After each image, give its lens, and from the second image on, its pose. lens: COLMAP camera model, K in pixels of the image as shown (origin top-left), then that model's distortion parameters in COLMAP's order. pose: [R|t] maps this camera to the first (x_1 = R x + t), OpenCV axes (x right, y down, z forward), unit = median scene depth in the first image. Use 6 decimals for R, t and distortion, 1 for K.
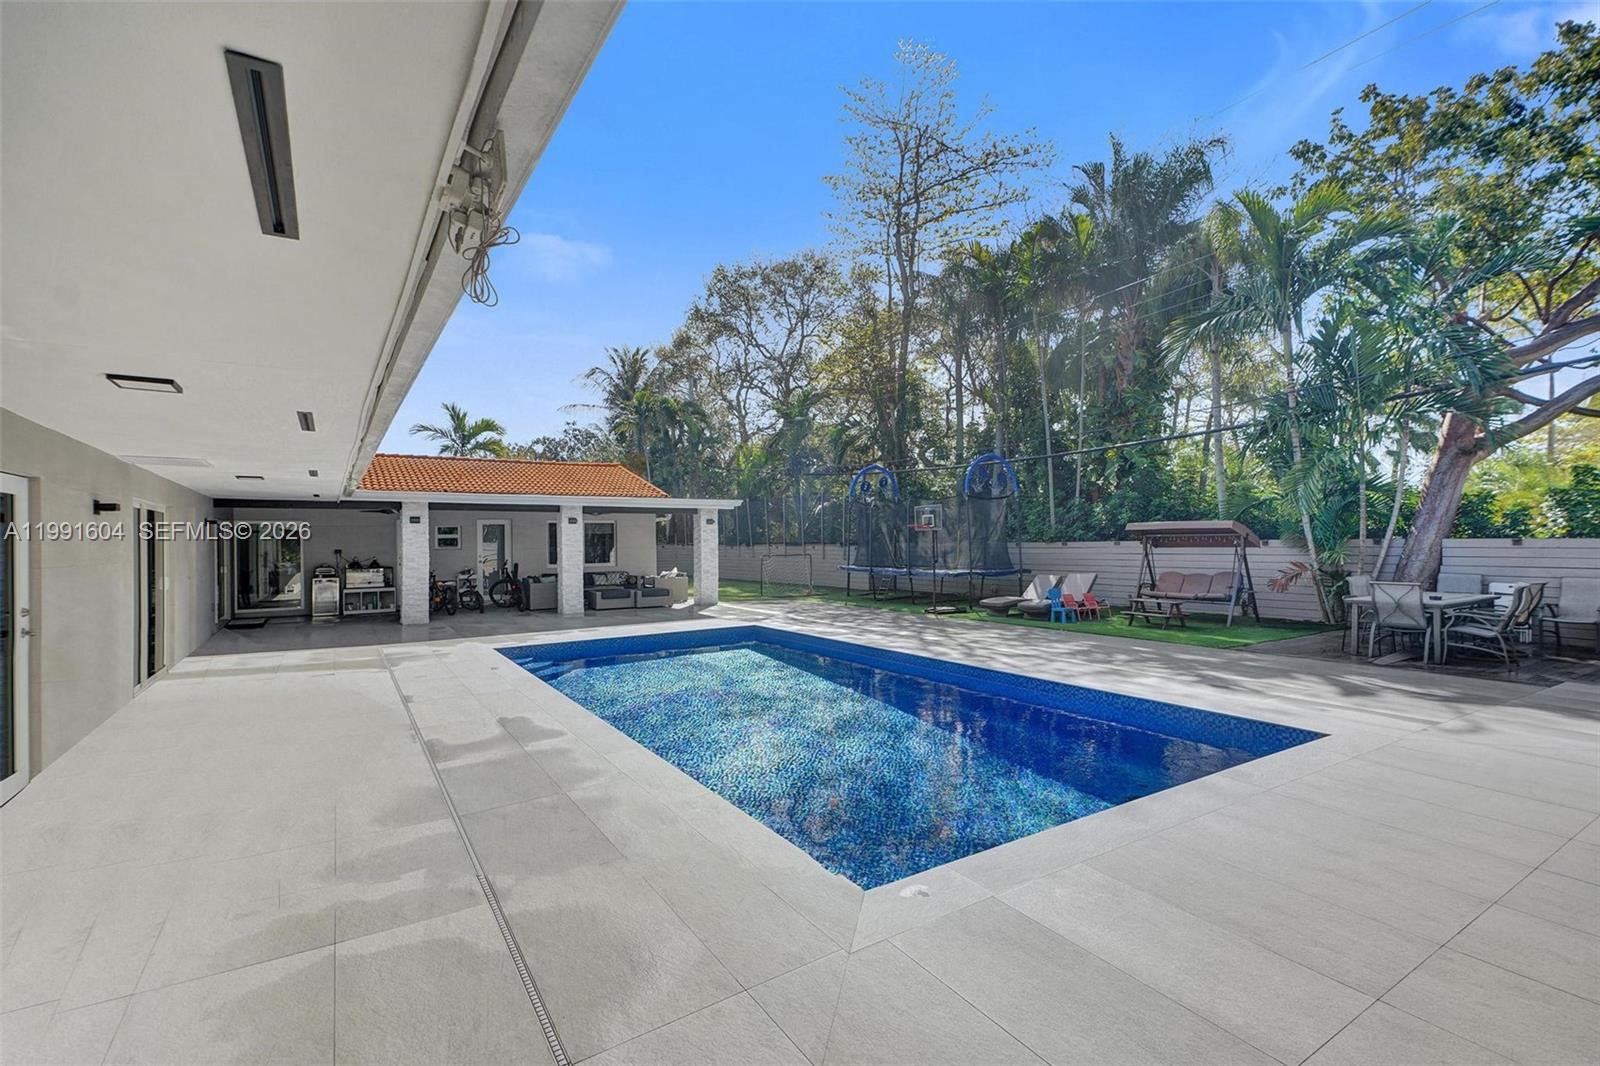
lens RADIAL K [[731.5, 0, 801.2], [0, 731.5, 535.5], [0, 0, 1]] dist [-0.001036, 0.000289]
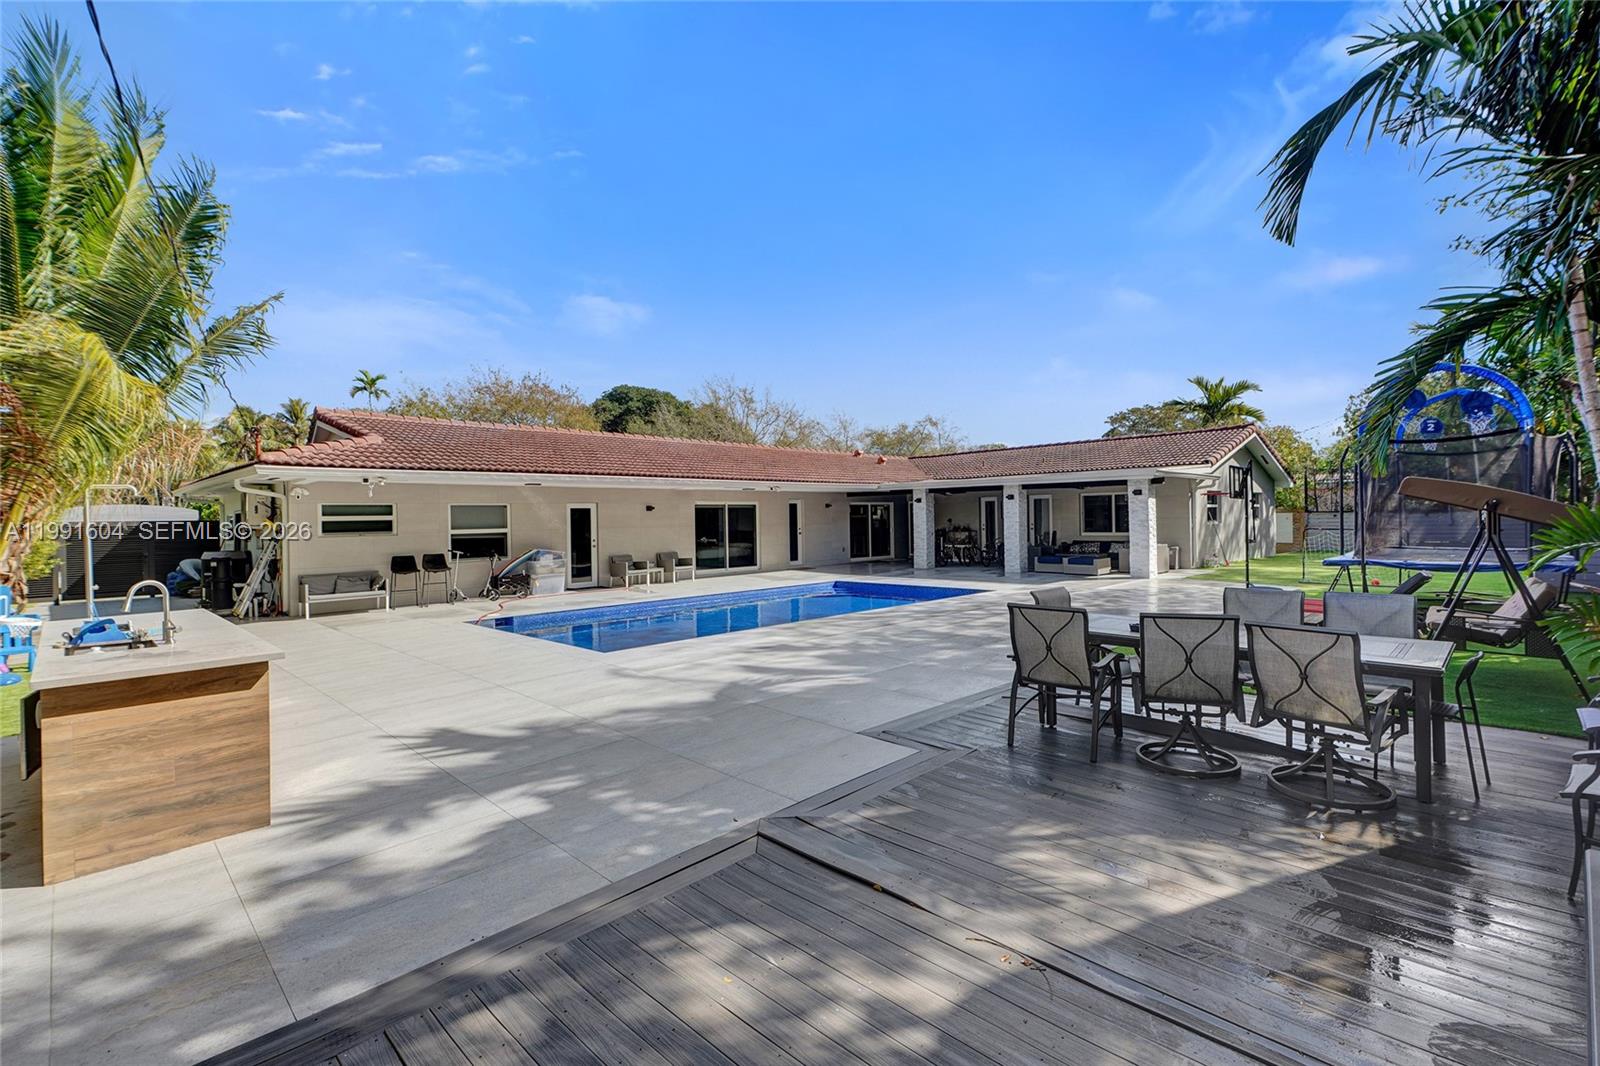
lens RADIAL K [[731.5, 0, 794.1], [0, 731.5, 525.1], [0, 0, 1]] dist [-0.001036, 0.000289]
pose [[0.220149, 0.012643, -0.975384, 0.787186], [0.015881, 0.999737, 0.016543, 0.000959], [0.975337, -0.019132, 0.219890, 0.360637]]
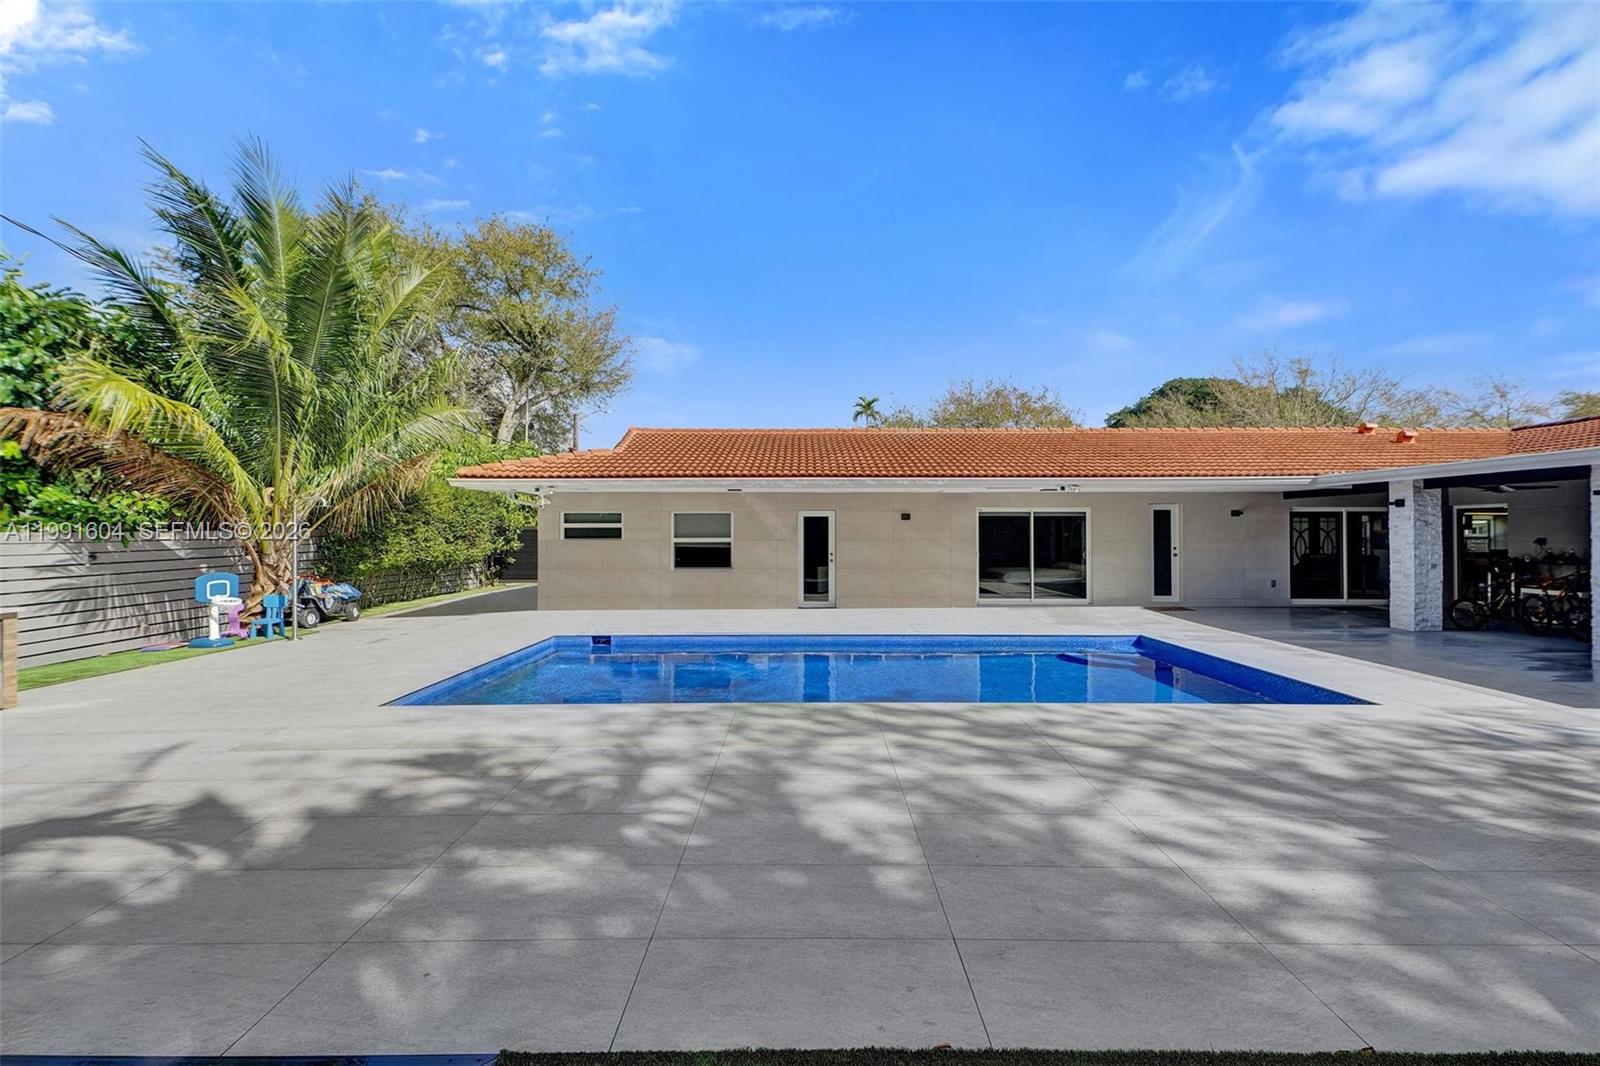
lens RADIAL K [[699.0, 0, 796.6], [0, 699.0, 530.4], [0, 0, 1]] dist [-0.000634, -0.000017]
pose [[-0.553358, 0.004693, -0.832930, 0.438179], [0.004494, 0.999986, 0.002648, 0.004175], [0.832931, -0.002278, -0.553372, 0.762249]]
